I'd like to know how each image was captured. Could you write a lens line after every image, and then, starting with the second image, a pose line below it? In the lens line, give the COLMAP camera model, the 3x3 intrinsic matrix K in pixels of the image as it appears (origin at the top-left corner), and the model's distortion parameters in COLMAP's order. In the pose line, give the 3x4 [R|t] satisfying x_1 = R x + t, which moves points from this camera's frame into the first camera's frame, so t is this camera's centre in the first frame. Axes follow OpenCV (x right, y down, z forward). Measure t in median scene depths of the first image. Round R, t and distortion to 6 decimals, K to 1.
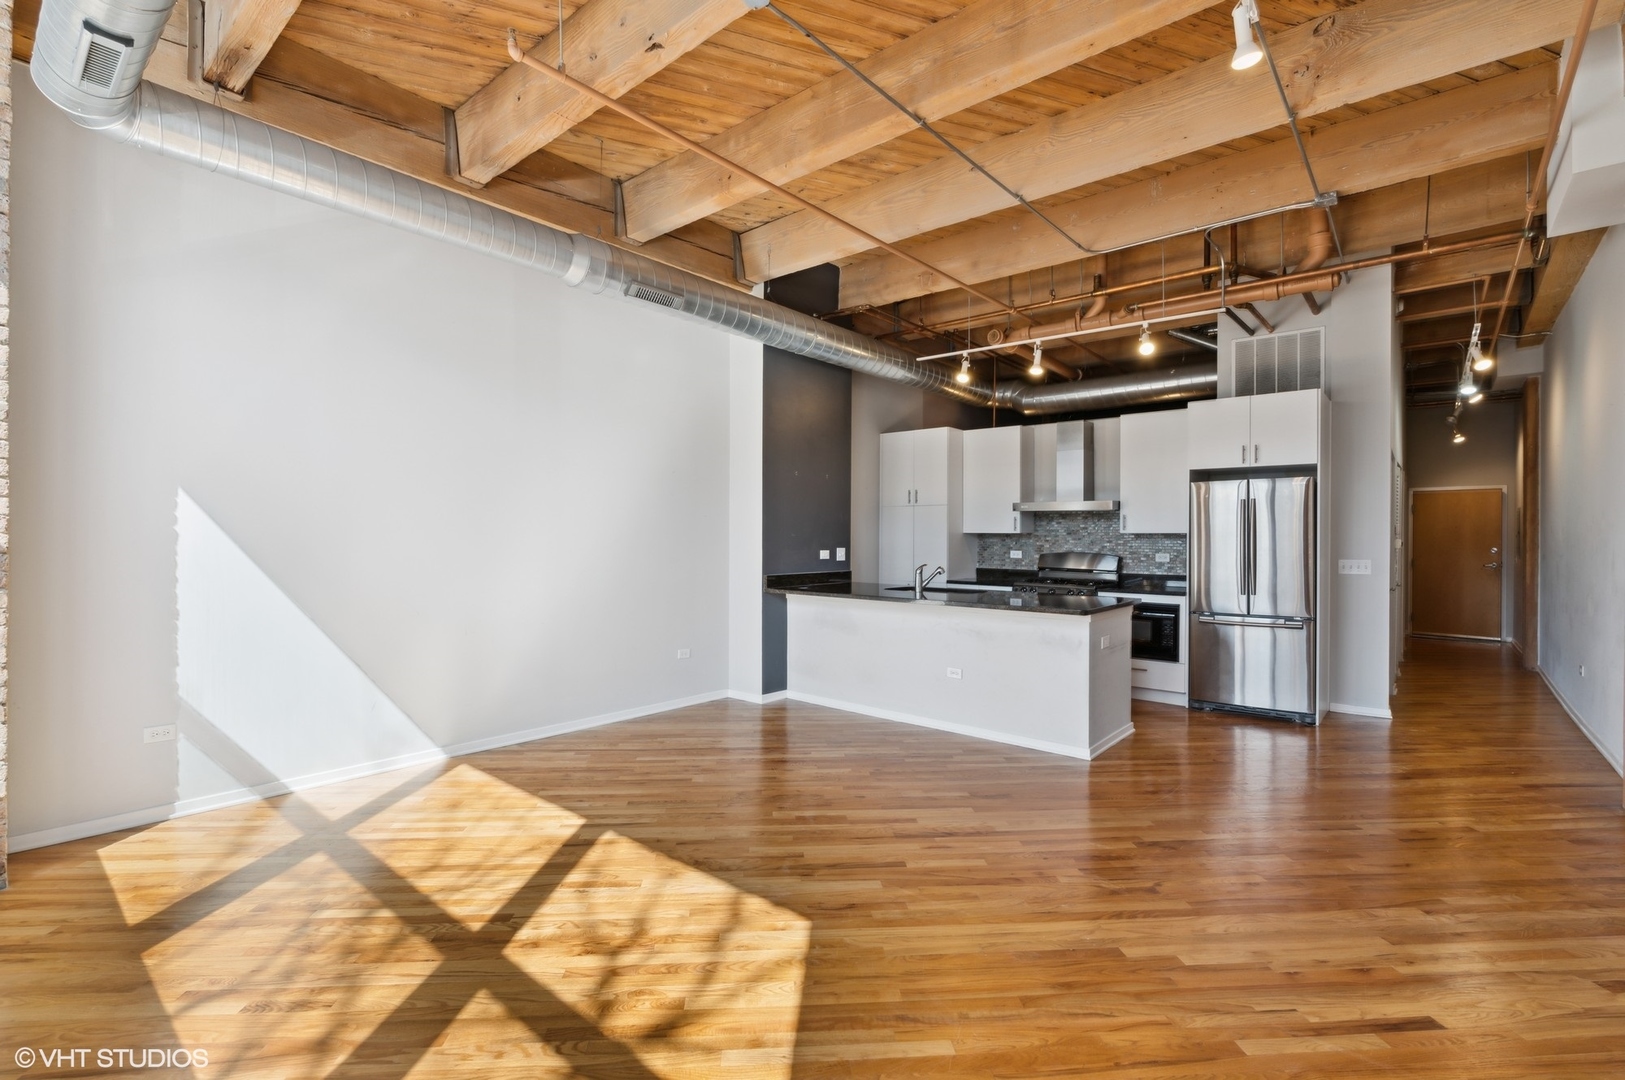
lens RADIAL K [[741.6, 0, 815.7], [0, 741.6, 535.1], [0, 0, 1]] dist [-0.001579, 0.000050]
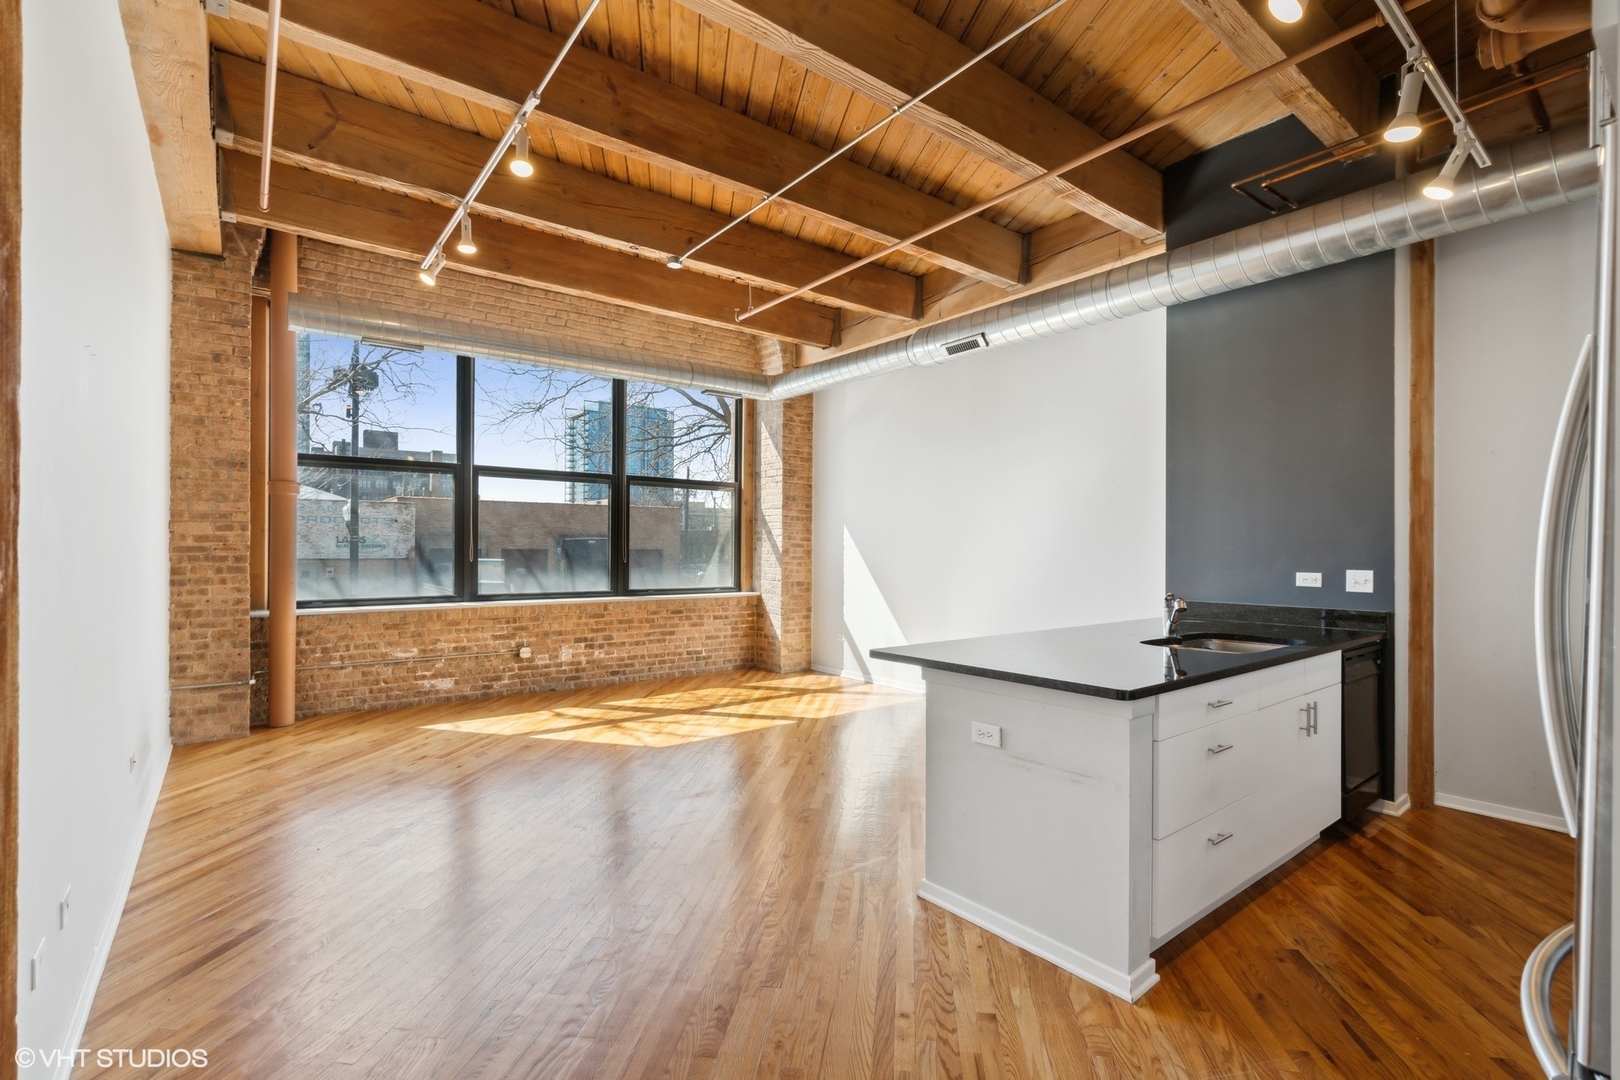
lens RADIAL K [[726.4, 0, 807.1], [0, 726.4, 556.0], [0, 0, 1]] dist [0.000130, -0.000121]
pose [[-0.211406, 0.002424, -0.977395, 0.748497], [-0.004546, 0.999984, 0.003463, 0.007012], [0.977388, 0.005175, -0.211391, 0.773500]]
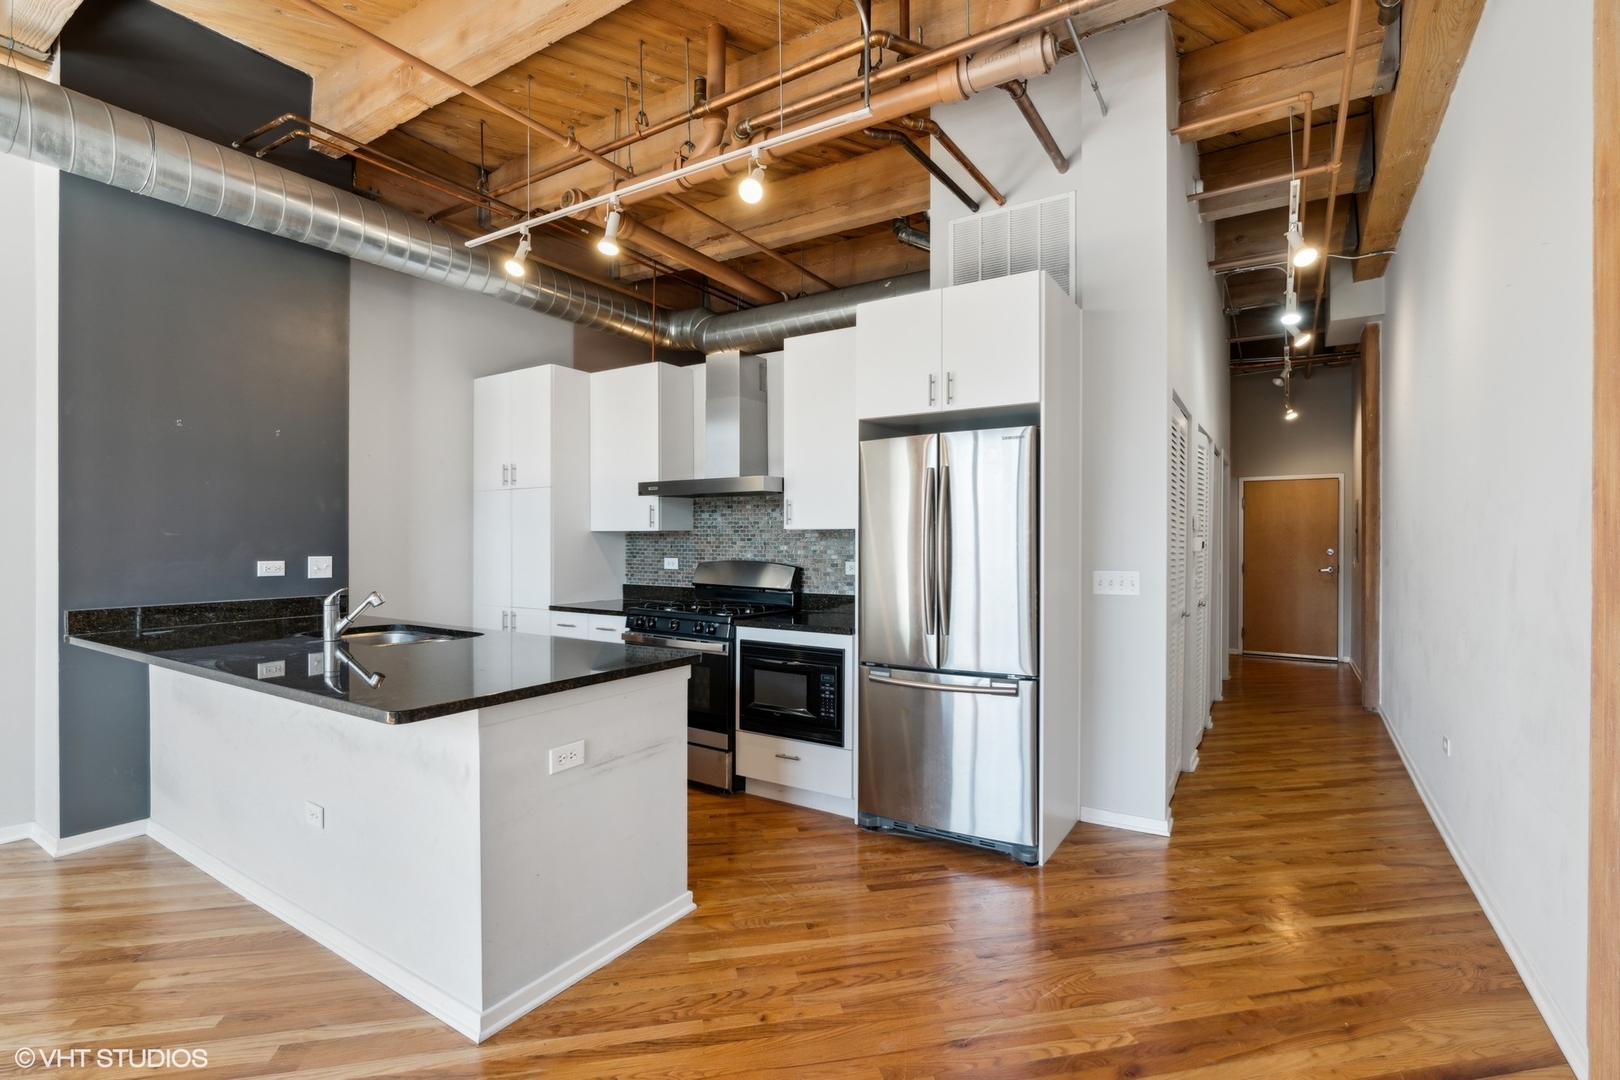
lens RADIAL K [[754.3, 0, 810.0], [0, 754.3, 540.0], [0, 0, 1]] dist [-0.016148, 0.000672]
pose [[0.991731, -0.004446, 0.128255, 0.379126], [0.004224, 0.999989, 0.002001, 0.005427], [-0.128262, -0.001443, 0.991739, 0.400681]]
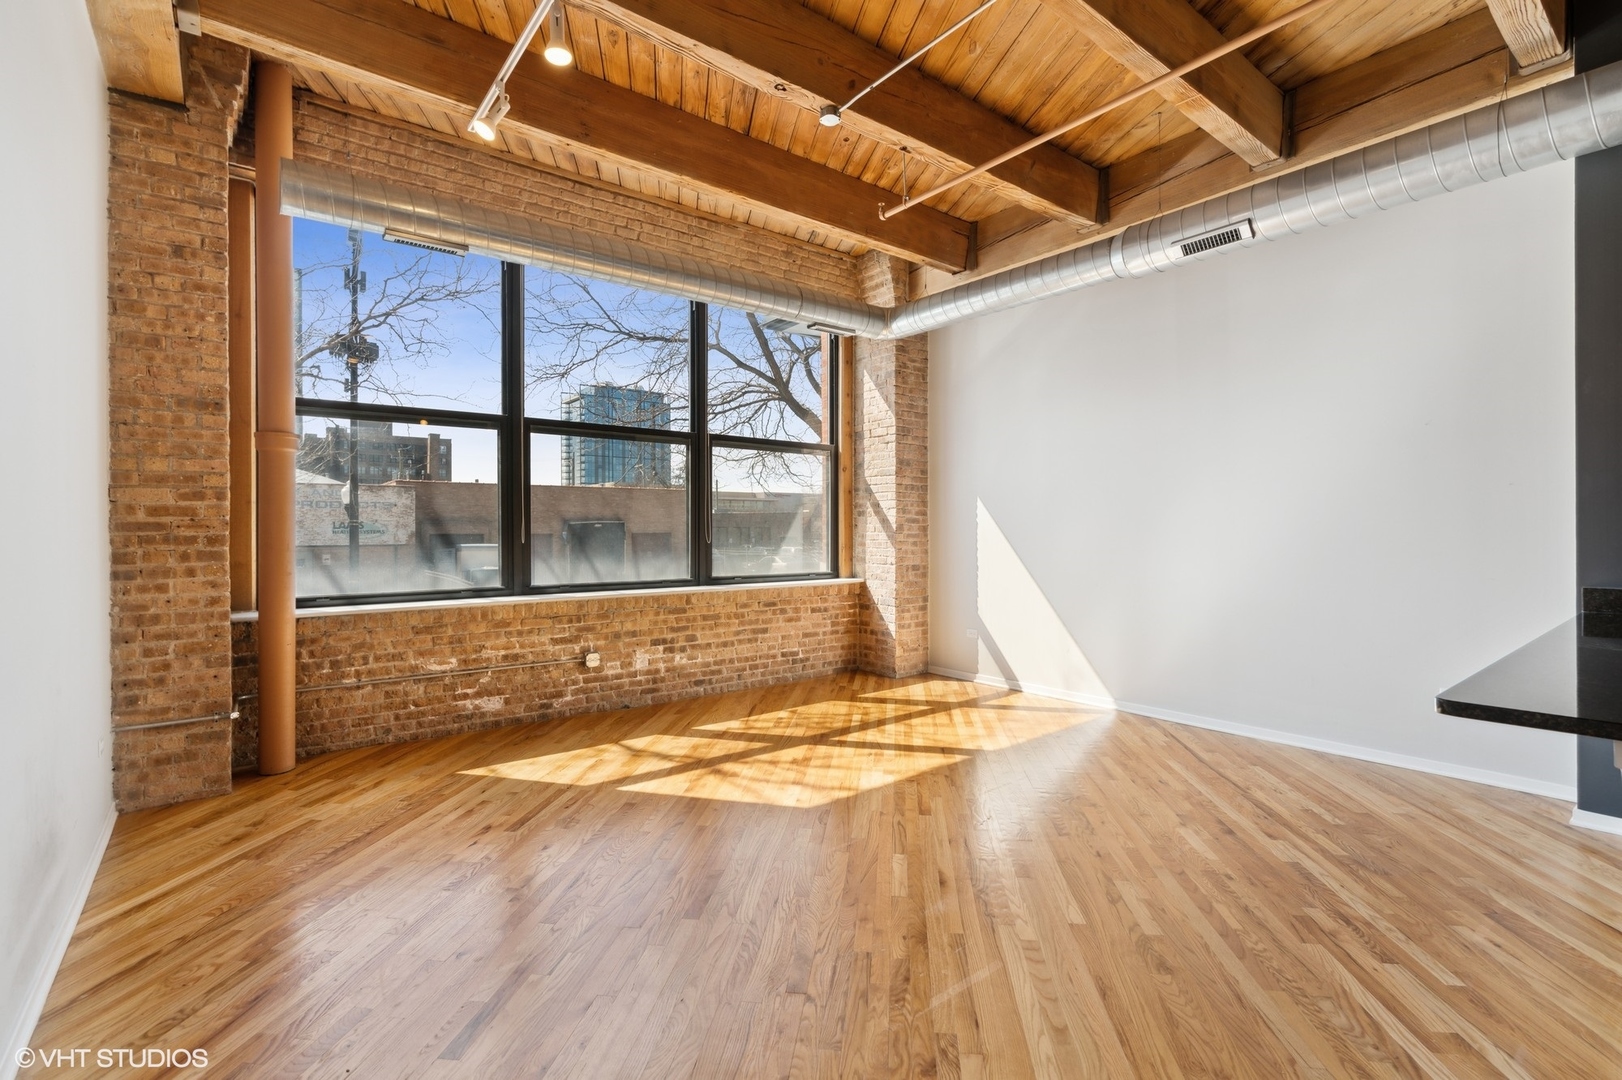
lens RADIAL K [[727.1, 0, 811.0], [0, 727.1, 540.0], [0, 0, 1]] dist [-0.001478, 0.000363]
pose [[-0.202475, 0.006116, -0.979268, 0.544027], [0.004069, 0.999977, 0.005404, 0.014764], [0.979279, -0.002891, -0.202495, 0.546228]]
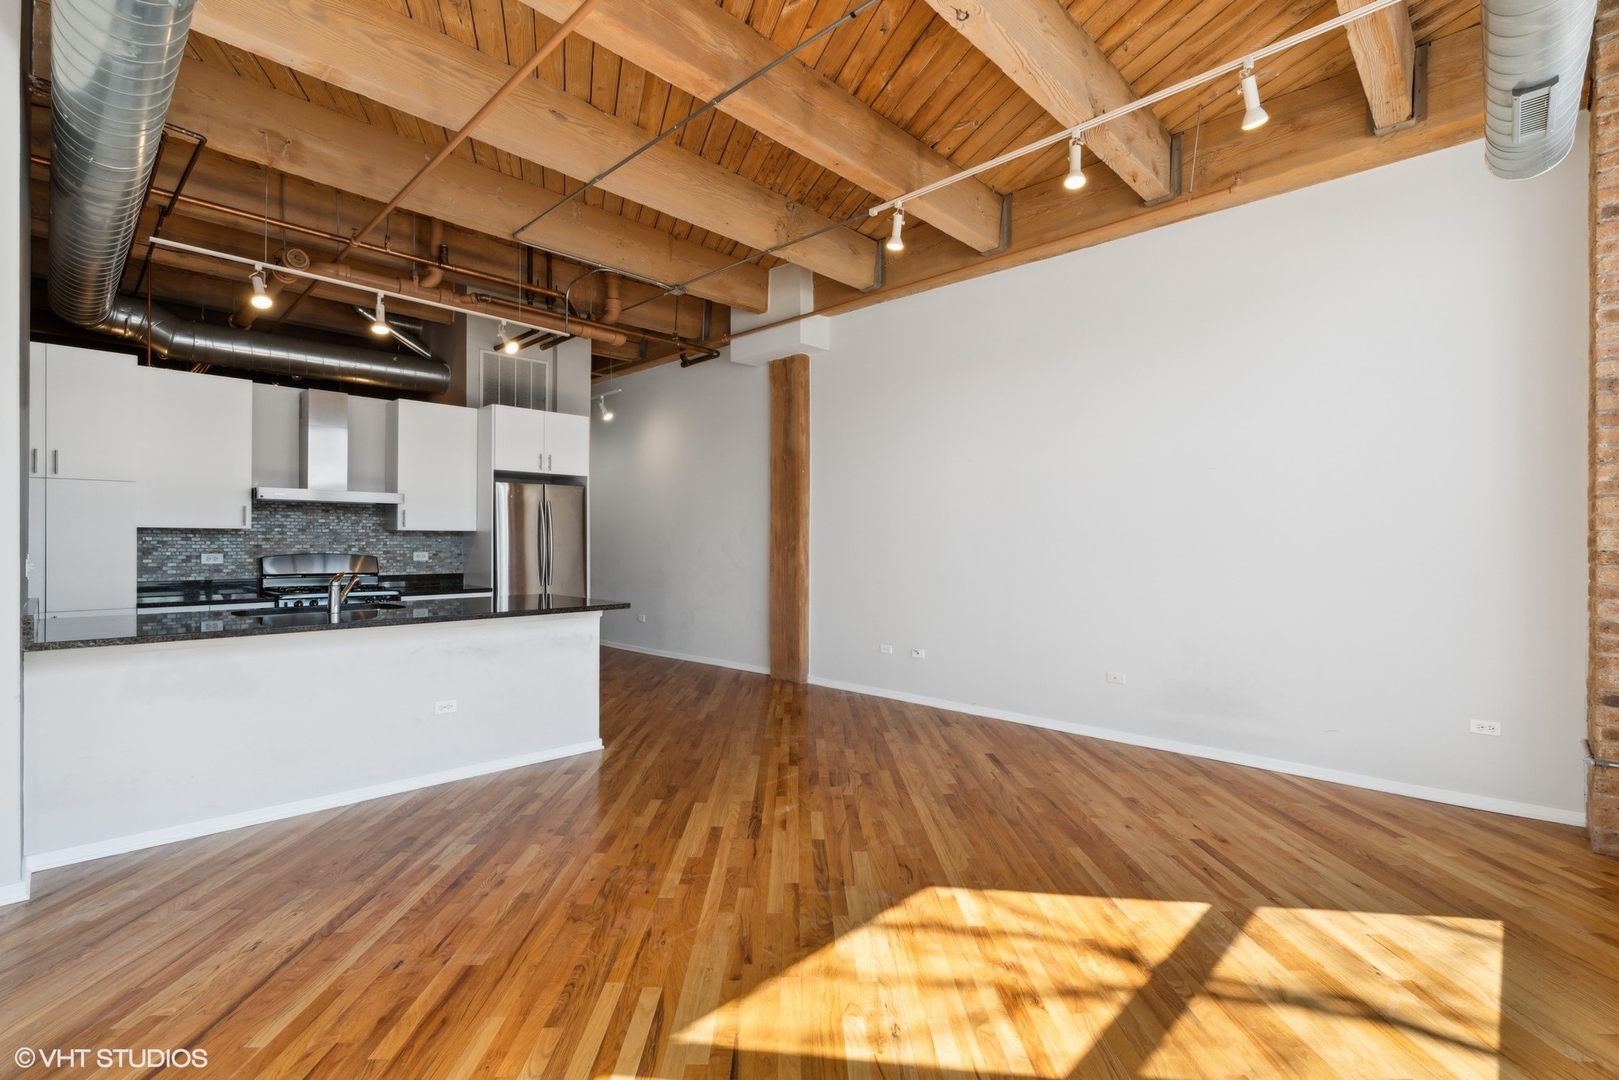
lens RADIAL K [[725.7, 0, 809.5], [0, 725.7, 540.0], [0, 0, 1]] dist [-0.001478, 0.000363]
pose [[0.069619, -0.004847, 0.997562, -0.465830], [-0.004414, 0.999977, 0.005166, 0.003355], [-0.997564, -0.004763, 0.069596, 0.476743]]
